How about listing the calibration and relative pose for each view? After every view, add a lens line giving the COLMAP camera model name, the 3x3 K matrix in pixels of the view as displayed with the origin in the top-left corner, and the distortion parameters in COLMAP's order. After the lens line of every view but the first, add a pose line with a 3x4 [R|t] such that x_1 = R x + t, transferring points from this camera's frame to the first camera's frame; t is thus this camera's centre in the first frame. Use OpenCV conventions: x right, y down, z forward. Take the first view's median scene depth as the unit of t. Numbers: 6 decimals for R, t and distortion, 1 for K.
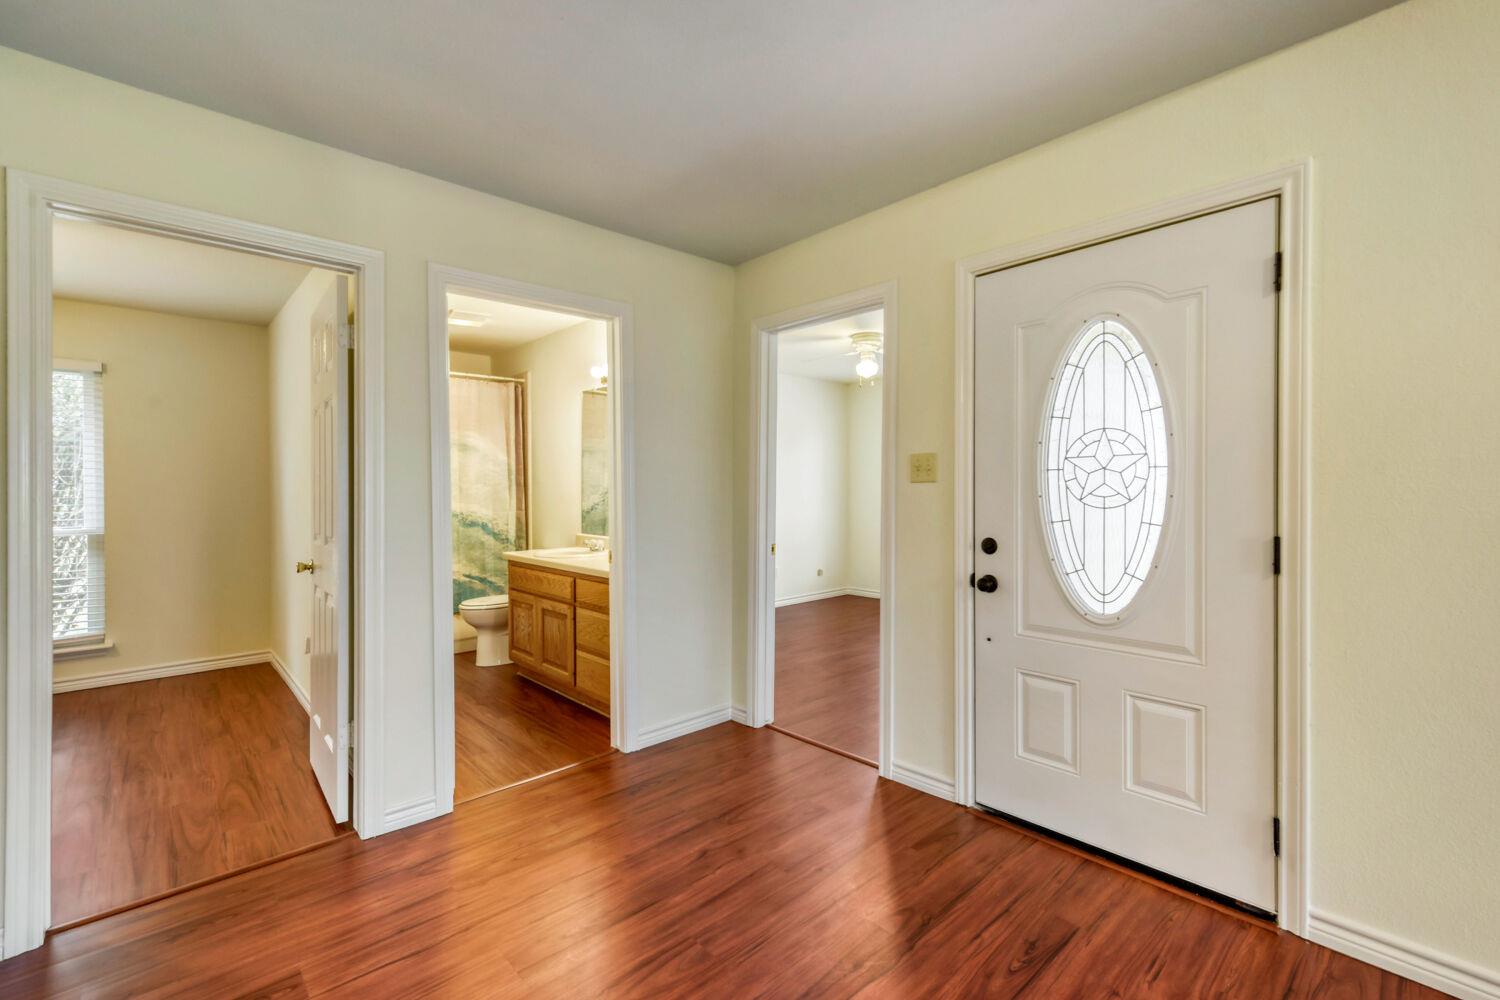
lens RADIAL K [[666.2, 0, 750.0], [0, 666.2, 500.0], [0, 0, 1]] dist [-0.001013, 0.000099]
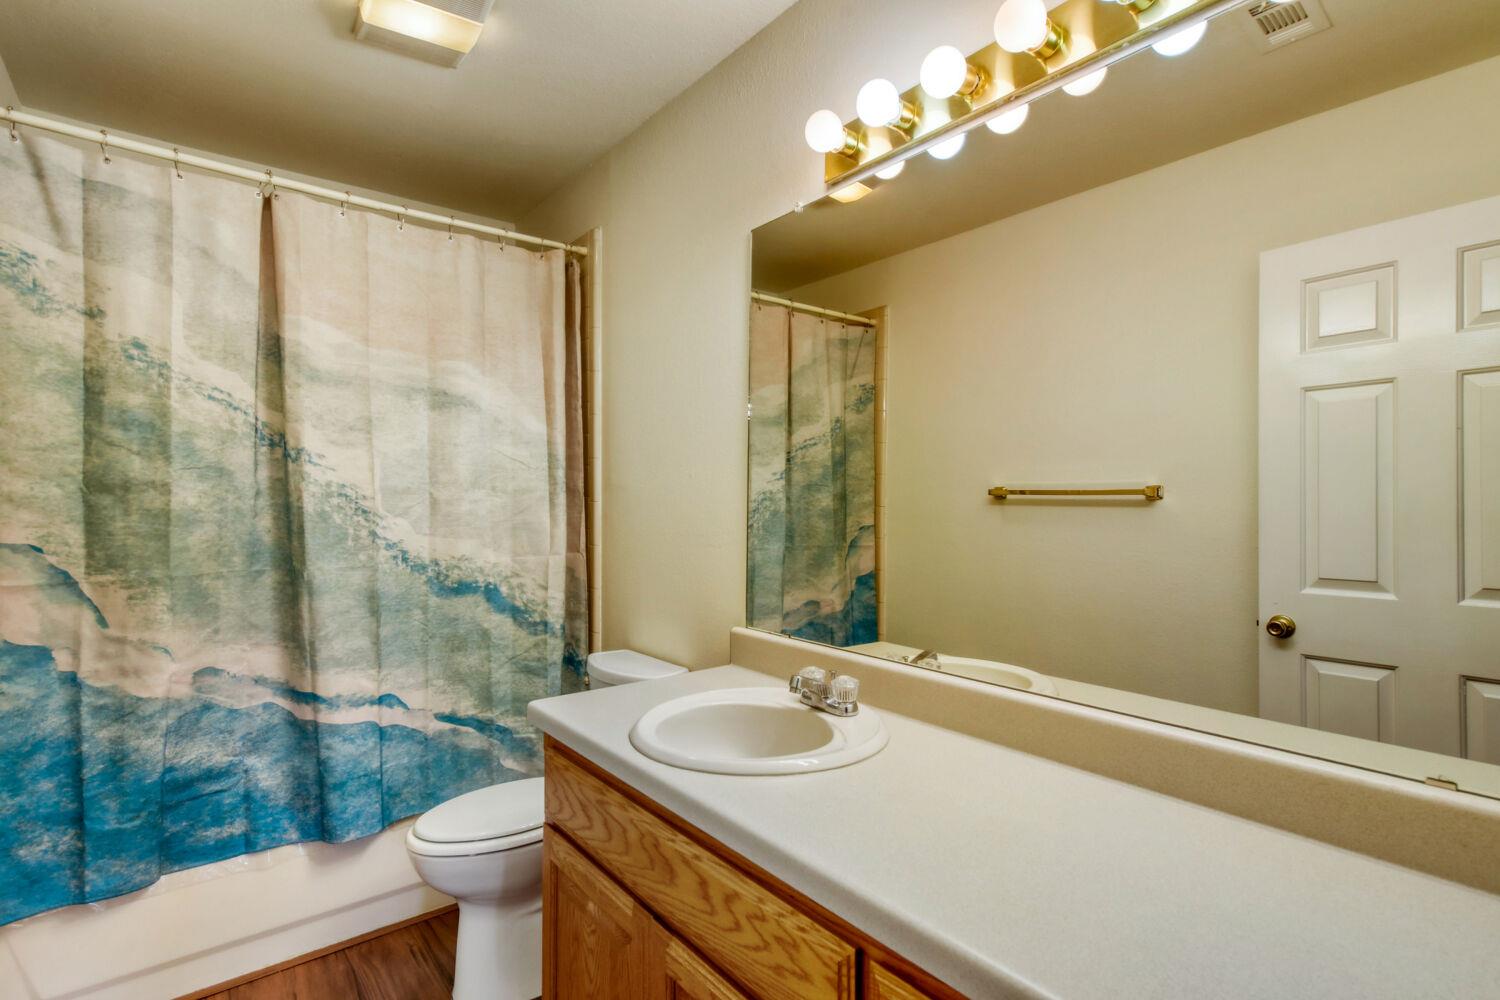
lens RADIAL K [[729.1, 0, 750.0], [0, 729.1, 500.0], [0, 0, 1]] dist [0.002277, 0.000167]
pose [[0.996417, 0.001403, -0.084564, -0.200887], [-0.003471, 0.999699, -0.024304, -0.007187], [0.084504, 0.024510, 0.996122, 0.562465]]
